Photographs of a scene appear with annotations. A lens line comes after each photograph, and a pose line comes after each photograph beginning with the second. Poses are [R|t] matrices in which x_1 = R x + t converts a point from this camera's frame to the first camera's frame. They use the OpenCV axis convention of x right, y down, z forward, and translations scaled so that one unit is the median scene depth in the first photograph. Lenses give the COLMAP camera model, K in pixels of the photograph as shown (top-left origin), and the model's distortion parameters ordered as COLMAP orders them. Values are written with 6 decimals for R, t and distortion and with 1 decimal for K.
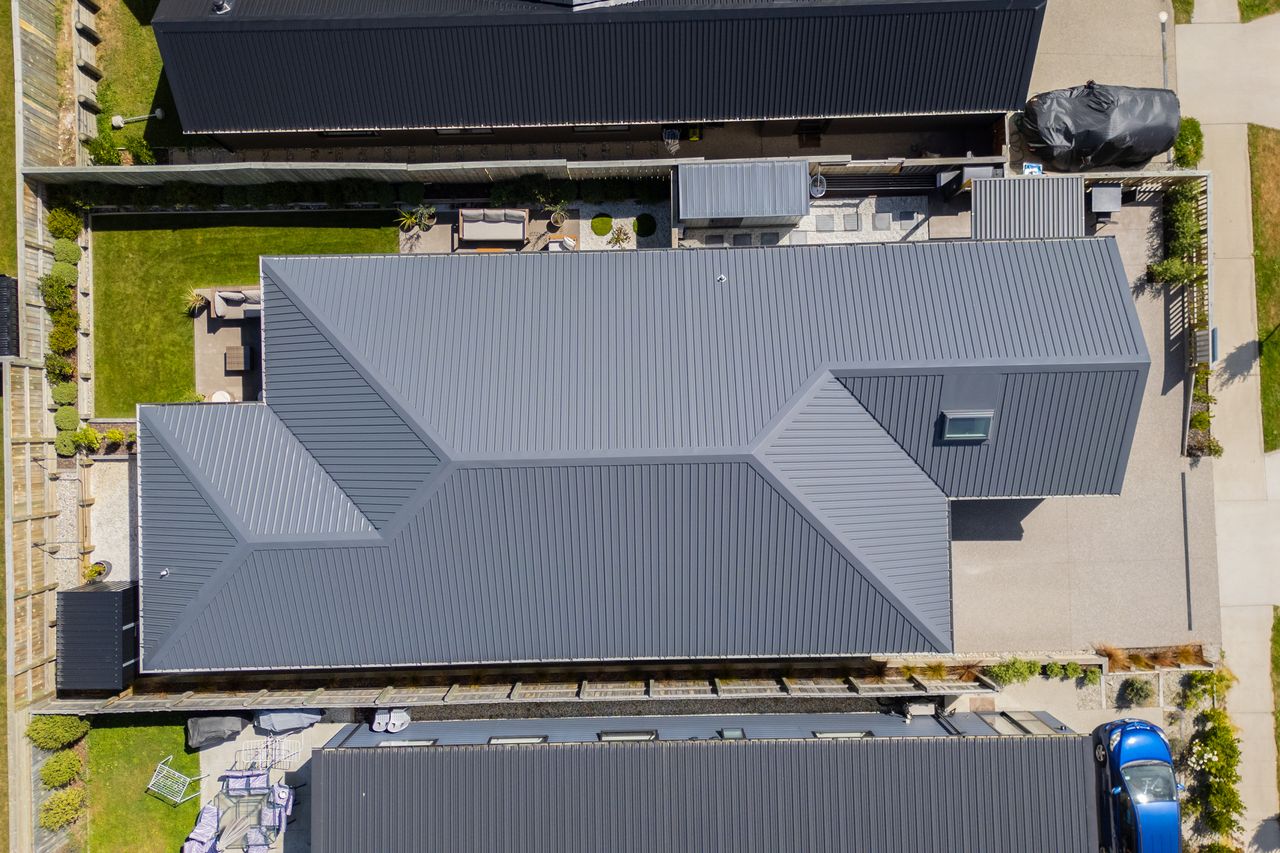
lens RADIAL K [[1111.3, 0, 640.0], [0, 1111.3, 426.5], [0, 0, 1]] dist [0.135878, -0.212247]
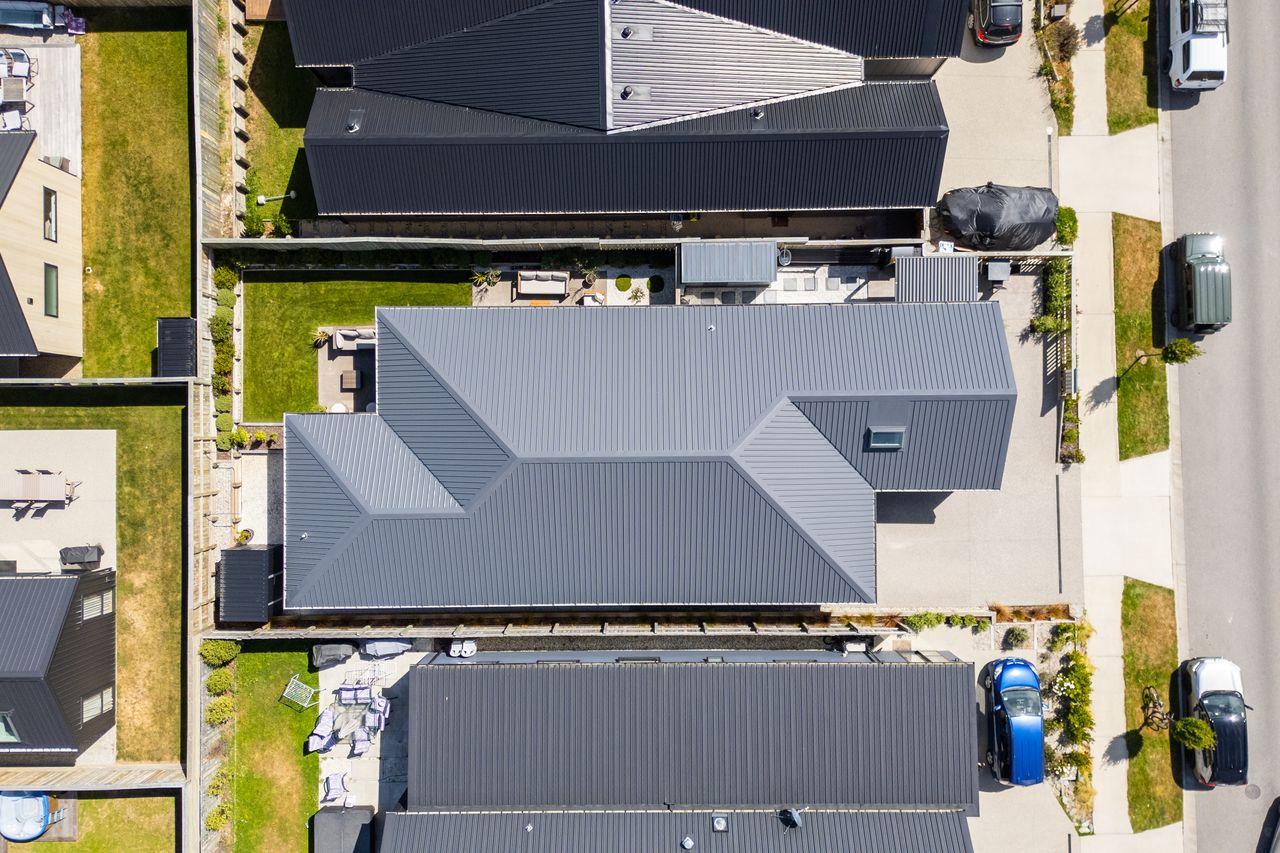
lens RADIAL K [[1111.3, 0, 640.0], [0, 1111.3, 426.5], [0, 0, 1]] dist [0.135878, -0.212247]
pose [[0.999892, 0.014700, -0.000820, -0.011051], [-0.014703, 0.999887, -0.003160, -0.005138], [0.000773, 0.003172, 0.999995, -0.339795]]
